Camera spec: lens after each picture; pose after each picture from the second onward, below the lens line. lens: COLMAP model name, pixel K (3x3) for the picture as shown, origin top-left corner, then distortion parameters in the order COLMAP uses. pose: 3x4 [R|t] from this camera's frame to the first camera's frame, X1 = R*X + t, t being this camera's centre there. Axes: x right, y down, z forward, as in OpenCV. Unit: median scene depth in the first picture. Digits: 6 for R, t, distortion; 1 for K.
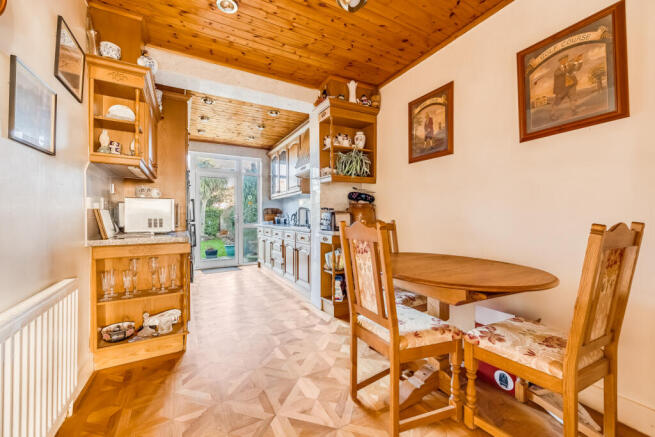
lens RADIAL K [[263.8, 0, 327.5], [0, 263.8, 217.3], [0, 0, 1]] dist [0.002497, 0.000050]
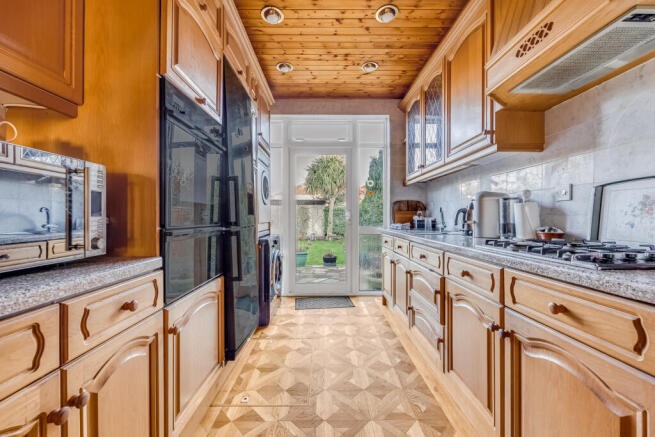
lens RADIAL K [[263.8, 0, 326.4], [0, 263.8, 218.5], [0, 0, 1]] dist [0.002497, 0.000050]
pose [[0.883171, 0.005921, -0.469014, -0.104656], [-0.001918, 0.999958, 0.009012, -0.000949], [0.469047, -0.007060, 0.883145, 0.441702]]
